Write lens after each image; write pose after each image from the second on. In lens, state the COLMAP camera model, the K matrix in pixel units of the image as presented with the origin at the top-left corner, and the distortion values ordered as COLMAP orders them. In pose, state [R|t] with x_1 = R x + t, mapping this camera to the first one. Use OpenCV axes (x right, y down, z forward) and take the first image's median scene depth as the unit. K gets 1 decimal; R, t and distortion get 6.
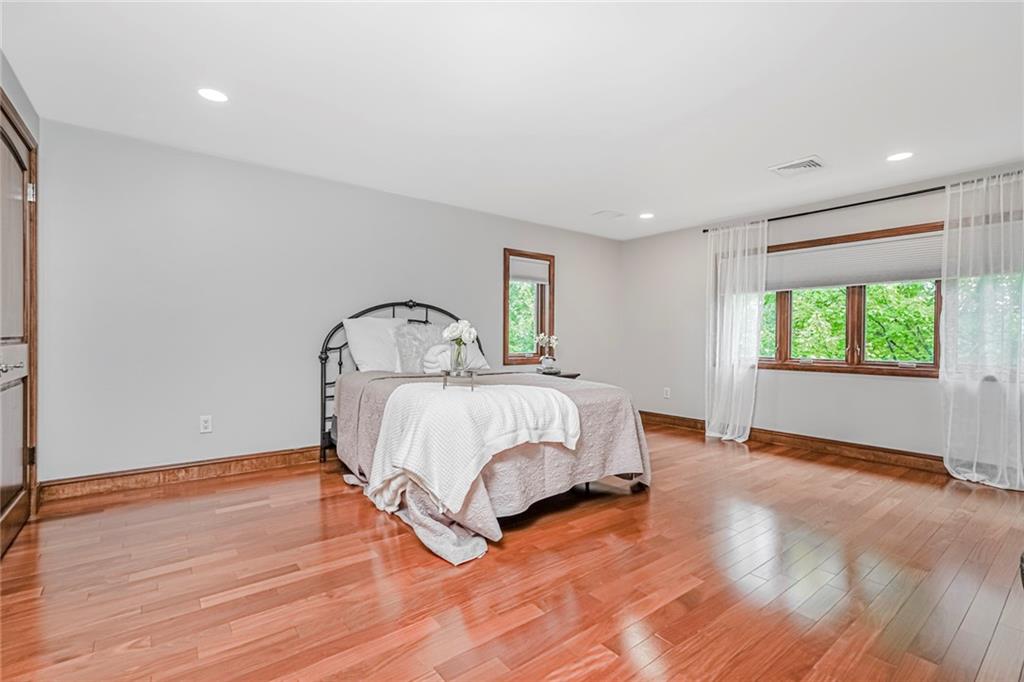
lens RADIAL K [[464.3, 0, 512.6], [0, 464.3, 339.4], [0, 0, 1]] dist [-0.015548, 0.008555]
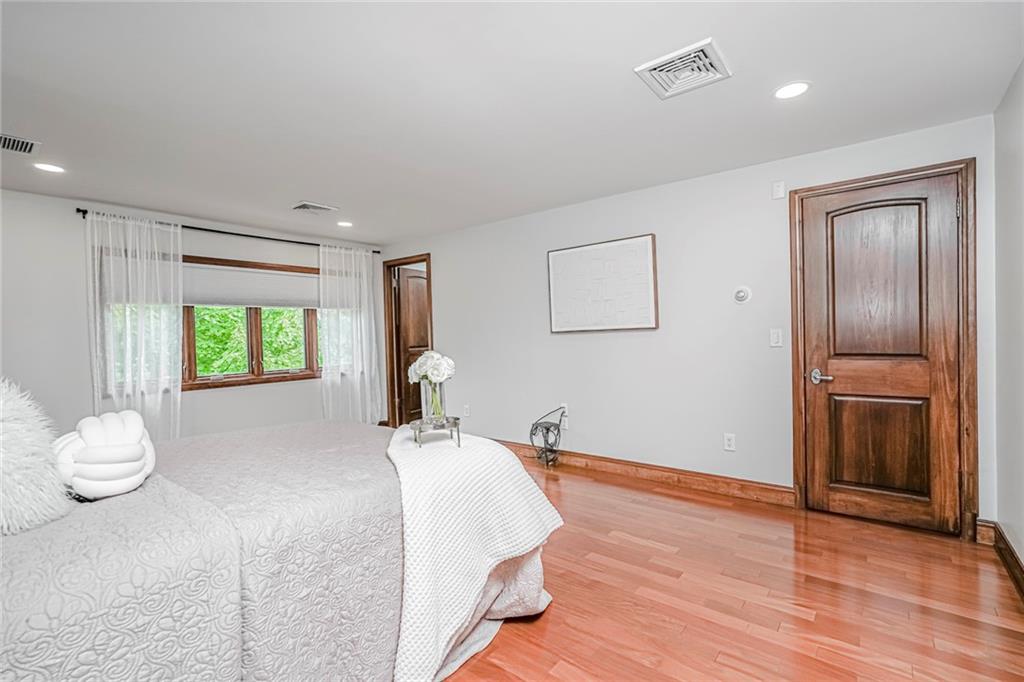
lens RADIAL K [[464.3, 0, 512.6], [0, 464.3, 339.4], [0, 0, 1]] dist [-0.015548, 0.008555]
pose [[-0.237011, 0.003034, 0.971502, -0.506537], [0.044649, 0.998973, 0.007772, -0.016031], [-0.970480, 0.045218, -0.236903, 0.636678]]
